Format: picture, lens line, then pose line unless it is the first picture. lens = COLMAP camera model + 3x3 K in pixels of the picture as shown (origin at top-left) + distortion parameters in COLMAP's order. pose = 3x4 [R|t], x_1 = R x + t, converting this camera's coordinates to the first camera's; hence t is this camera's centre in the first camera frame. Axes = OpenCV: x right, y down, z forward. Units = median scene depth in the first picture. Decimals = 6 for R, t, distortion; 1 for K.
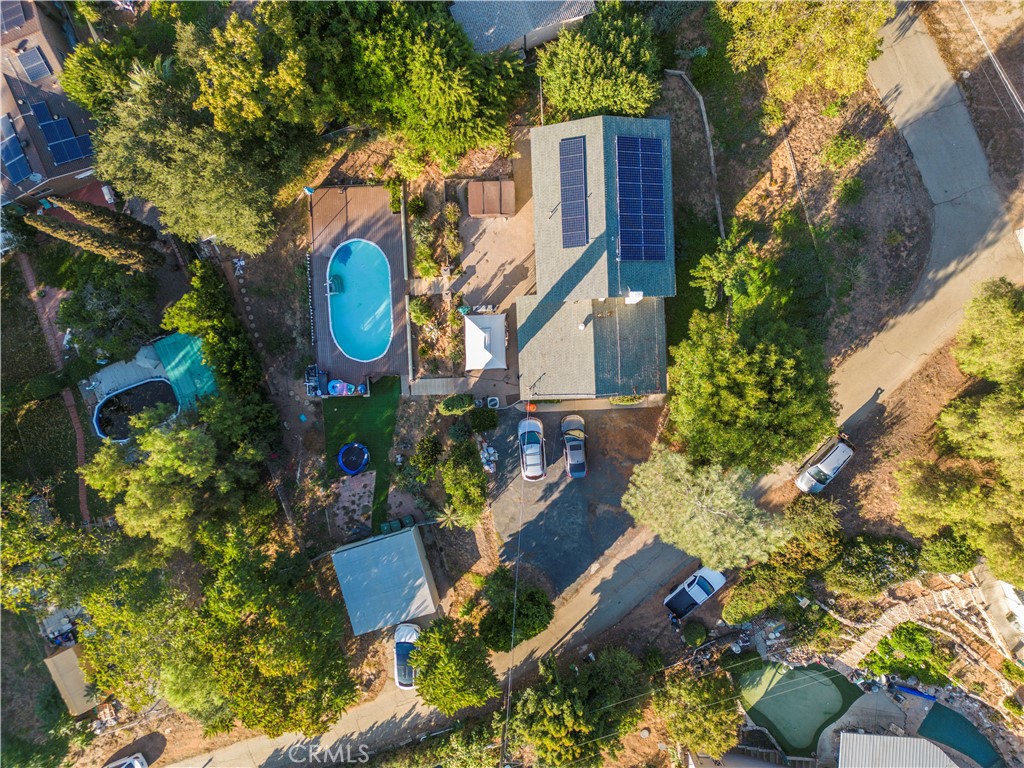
lens RADIAL K [[720.8, 0, 512.0], [0, 720.8, 384.0], [0, 0, 1]] dist [0.107655, -0.082497]
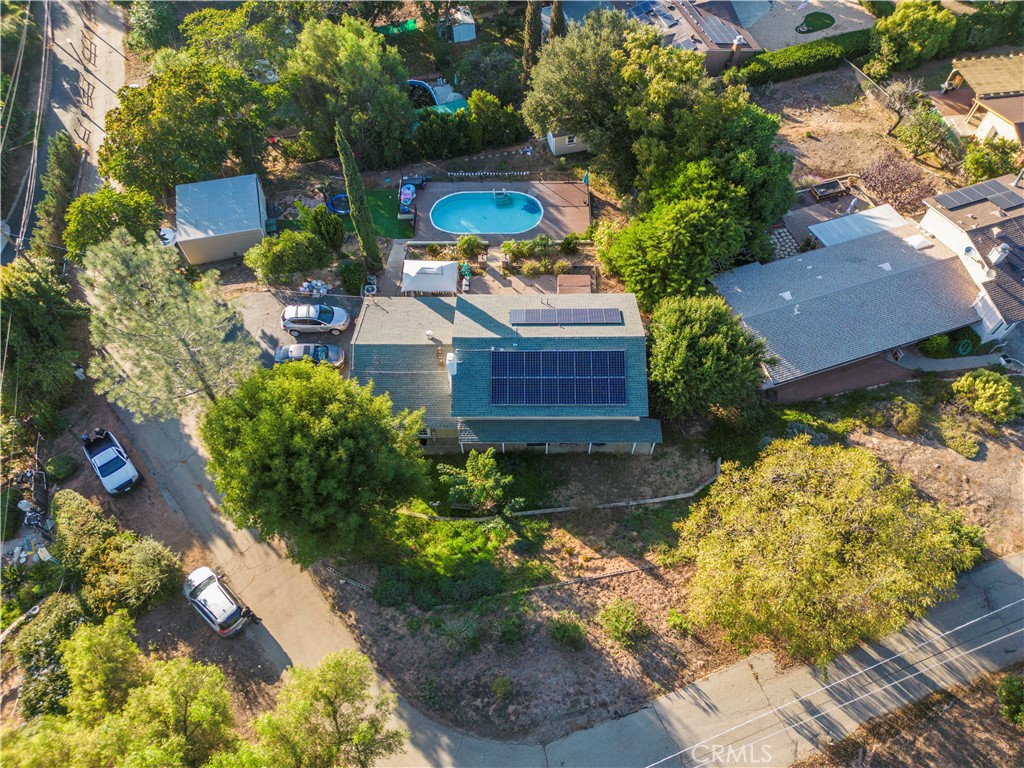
lens RADIAL K [[720.8, 0, 512.0], [0, 720.8, 384.0], [0, 0, 1]] dist [0.107655, -0.082497]
pose [[-0.047876, 0.854058, -0.517969, 0.607015], [-0.998851, -0.041972, 0.023117, -0.202769], [-0.001997, 0.518481, 0.855087, 0.223999]]
